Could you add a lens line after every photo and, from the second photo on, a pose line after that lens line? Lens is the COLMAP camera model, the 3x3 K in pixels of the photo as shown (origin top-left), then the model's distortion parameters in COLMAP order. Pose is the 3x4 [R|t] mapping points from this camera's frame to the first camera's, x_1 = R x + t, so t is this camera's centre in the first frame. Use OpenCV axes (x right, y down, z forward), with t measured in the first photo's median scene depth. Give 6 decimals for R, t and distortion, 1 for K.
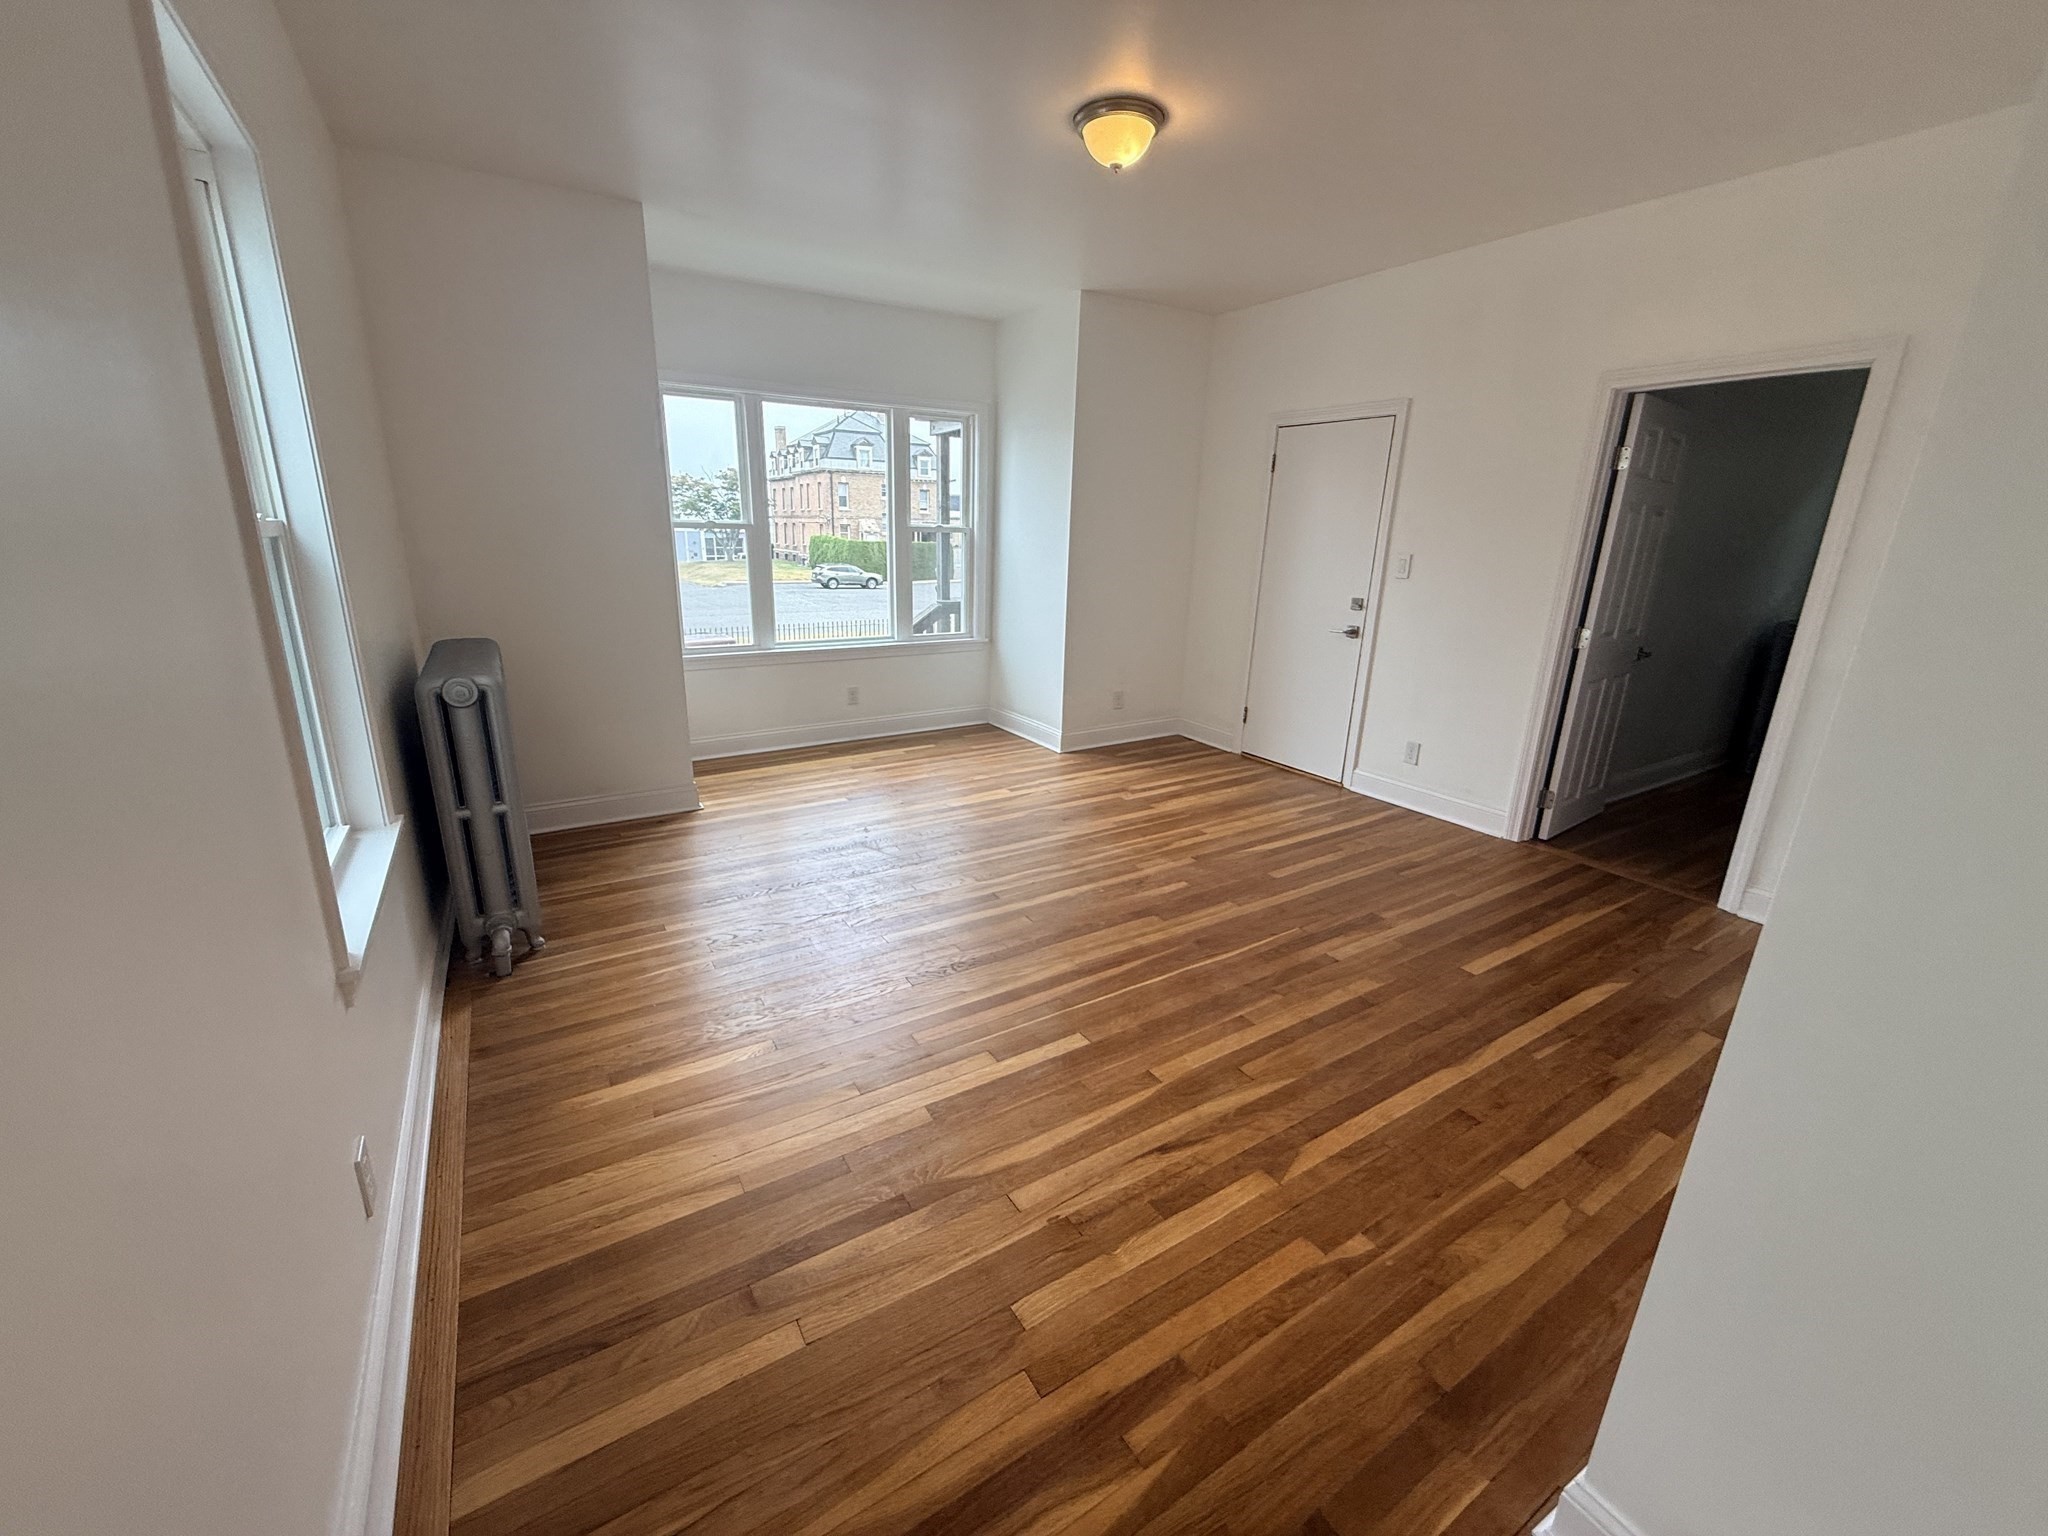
lens RADIAL K [[815.9, 0, 1013.7], [0, 815.9, 767.9], [0, 0, 1]] dist [-0.001333, 0.000574]
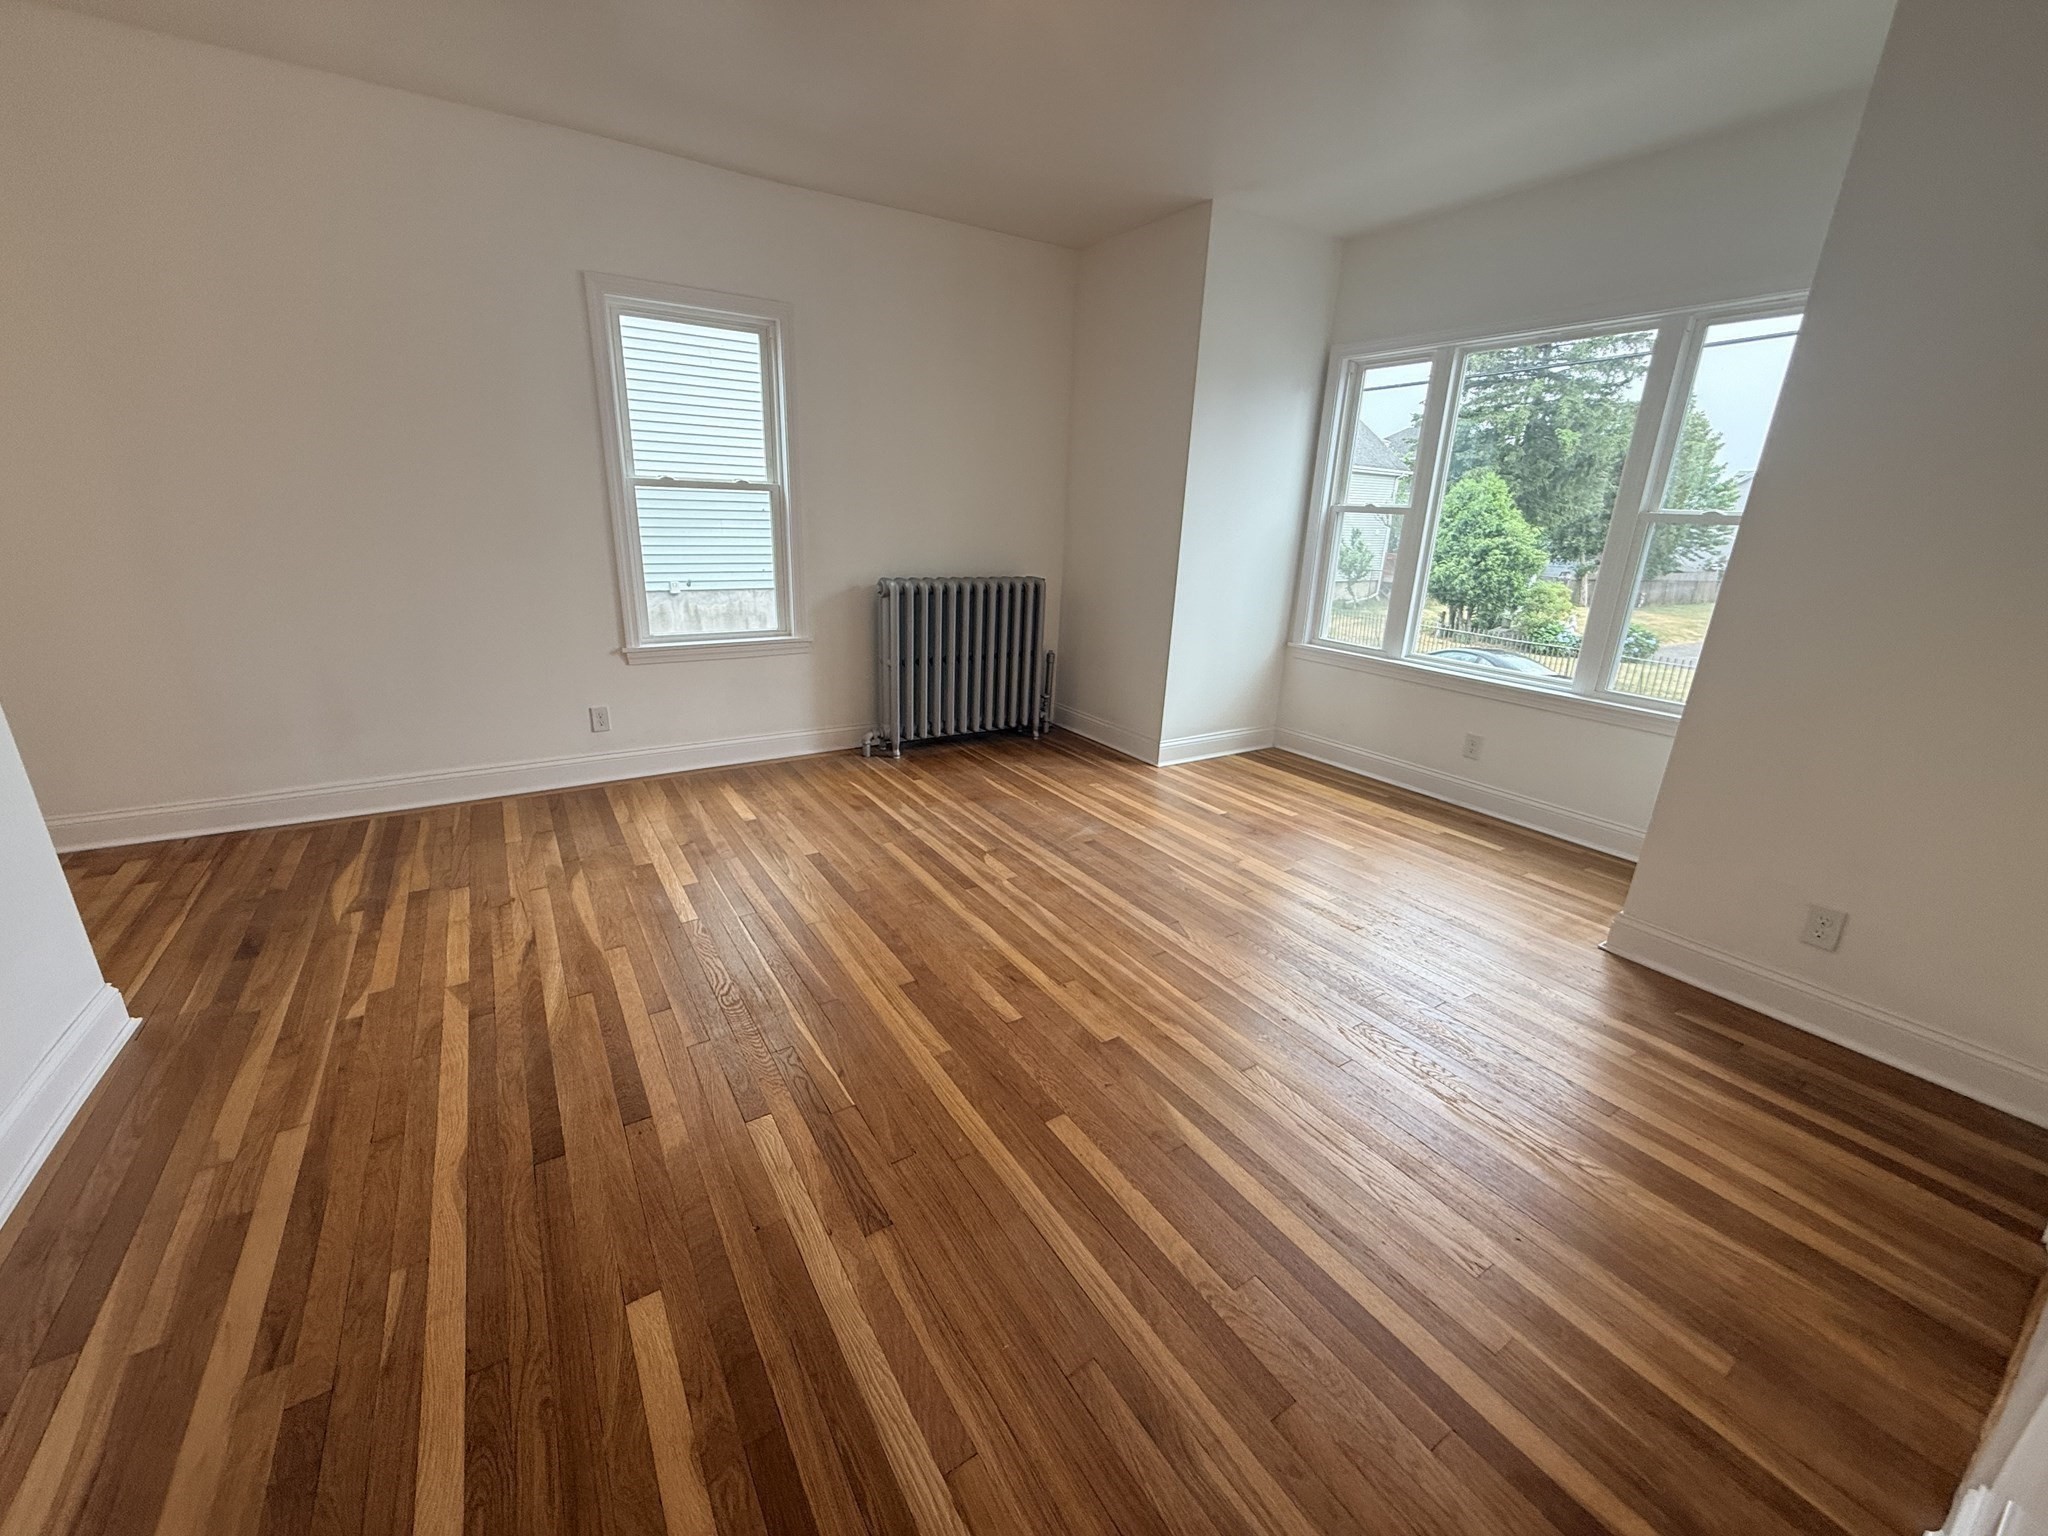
lens RADIAL K [[815.9, 0, 1023.7], [0, 815.9, 765.4], [0, 0, 1]] dist [-0.001333, 0.000574]
pose [[0.017049, 0.286284, -0.957993, 1.175264], [-0.317297, 0.910156, 0.266341, -0.332236], [0.948173, 0.299428, 0.106355, 1.313041]]
